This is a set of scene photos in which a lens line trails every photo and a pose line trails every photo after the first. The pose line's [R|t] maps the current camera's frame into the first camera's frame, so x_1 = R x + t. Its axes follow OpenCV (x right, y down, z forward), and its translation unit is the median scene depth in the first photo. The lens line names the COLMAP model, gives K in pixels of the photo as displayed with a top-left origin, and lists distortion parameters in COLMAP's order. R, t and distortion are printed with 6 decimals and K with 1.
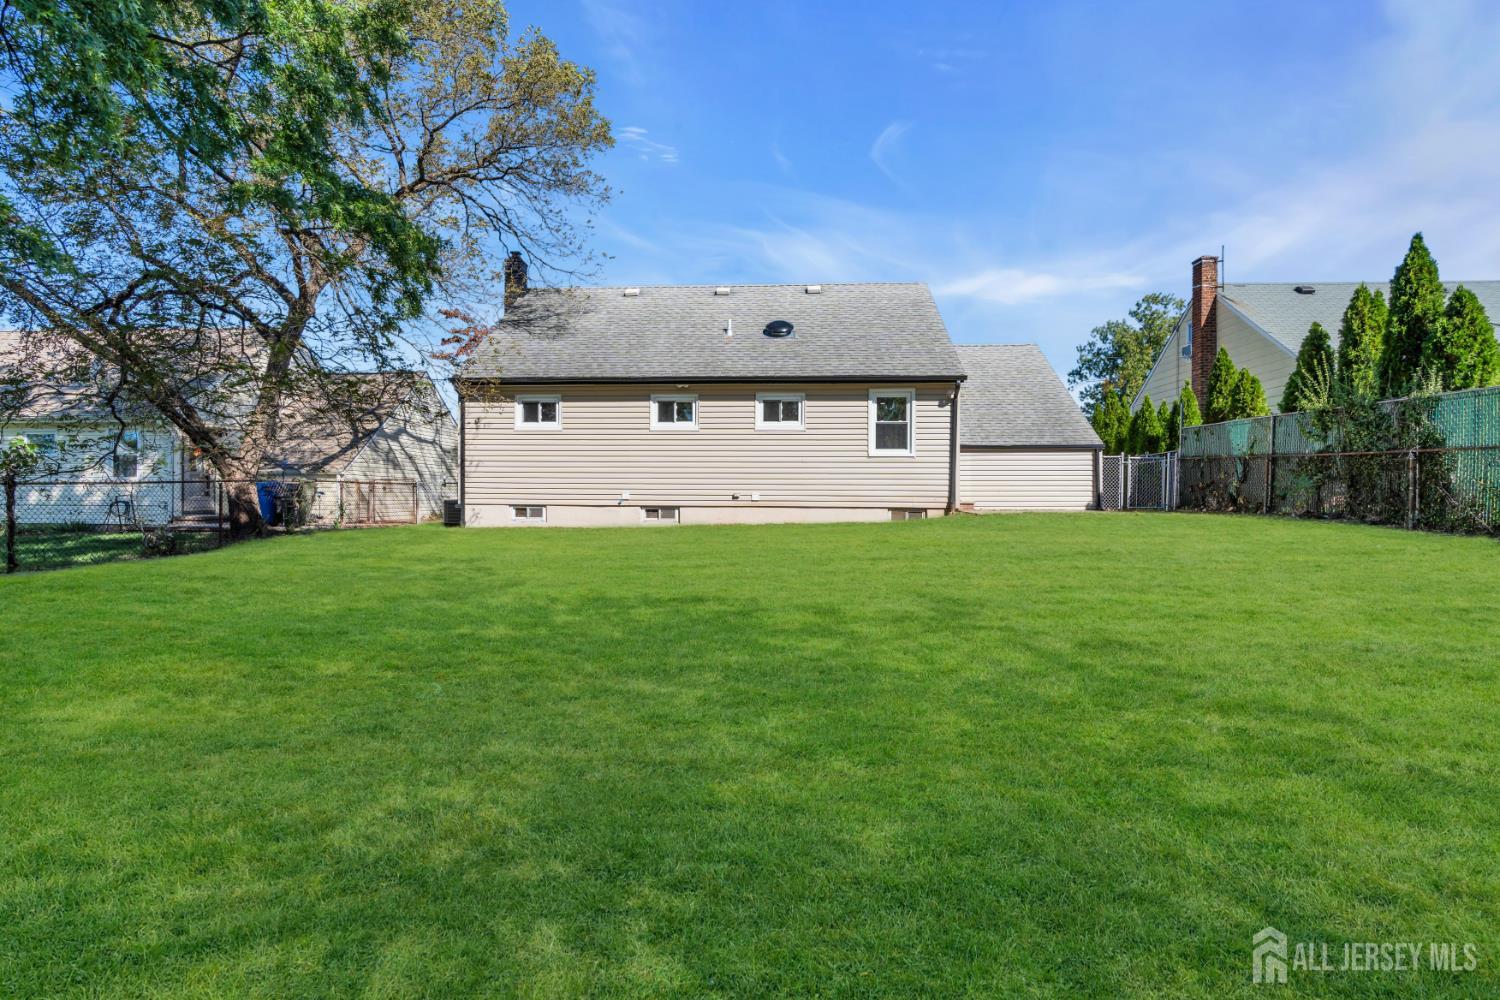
lens RADIAL K [[676.7, 0, 750.0], [0, 676.7, 500.0], [0, 0, 1]] dist [-0.014074, 0.007028]
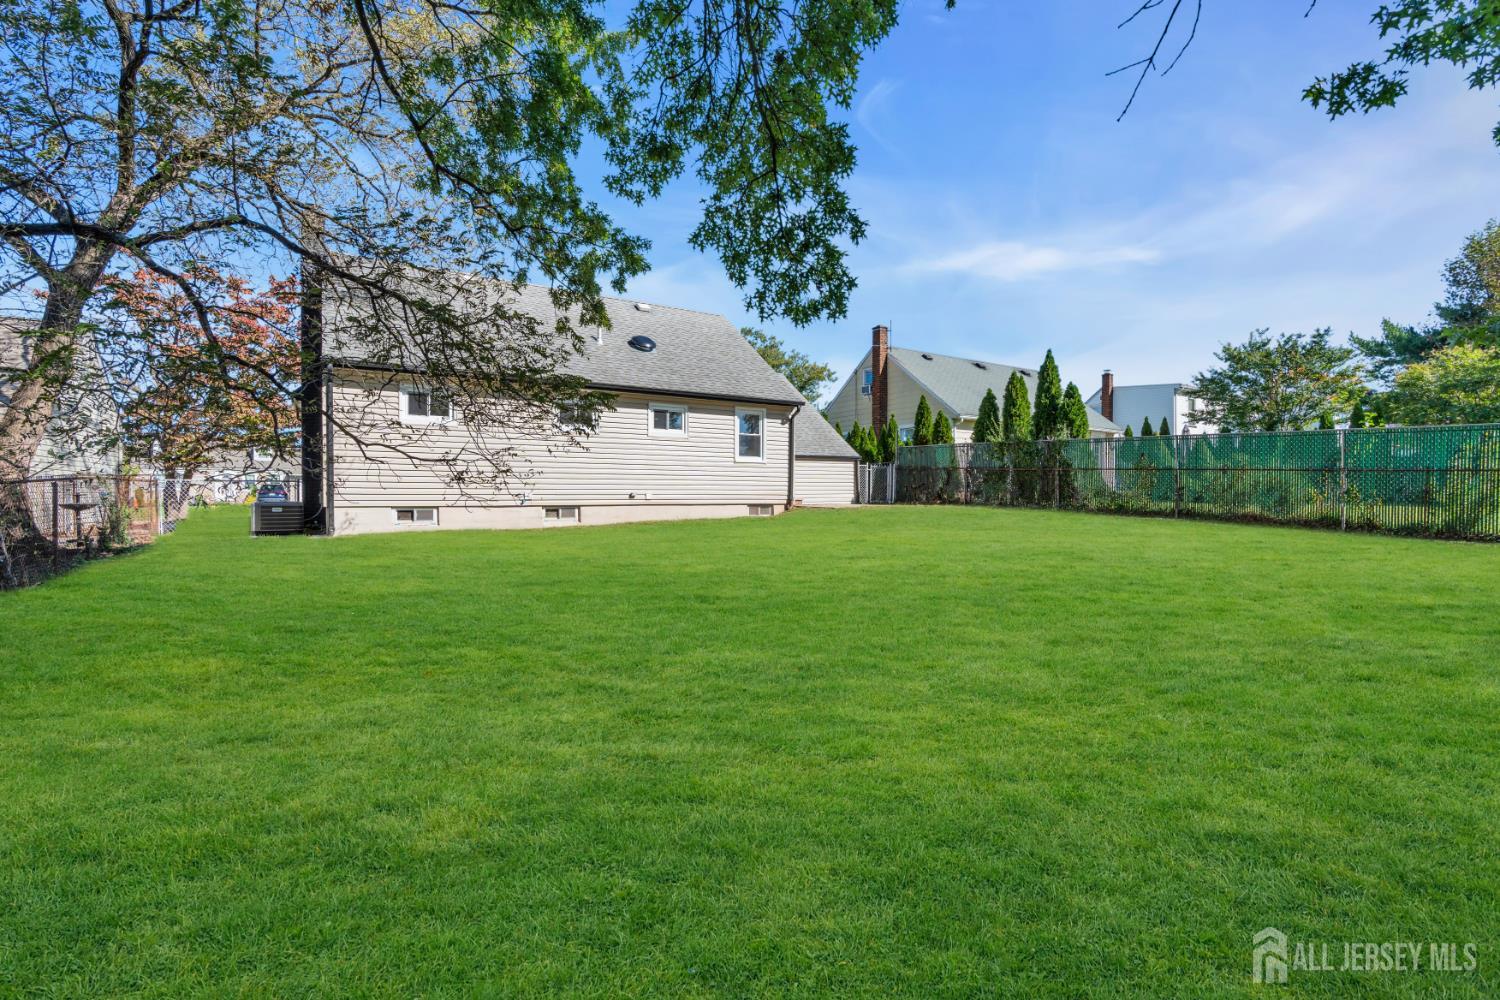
lens RADIAL K [[676.7, 0, 750.0], [0, 676.7, 500.0], [0, 0, 1]] dist [-0.014074, 0.007028]
pose [[0.803910, -0.009938, 0.594668, -0.527545], [0.009369, 0.999948, 0.004046, -0.001063], [-0.594677, 0.002319, 0.803961, 0.007567]]
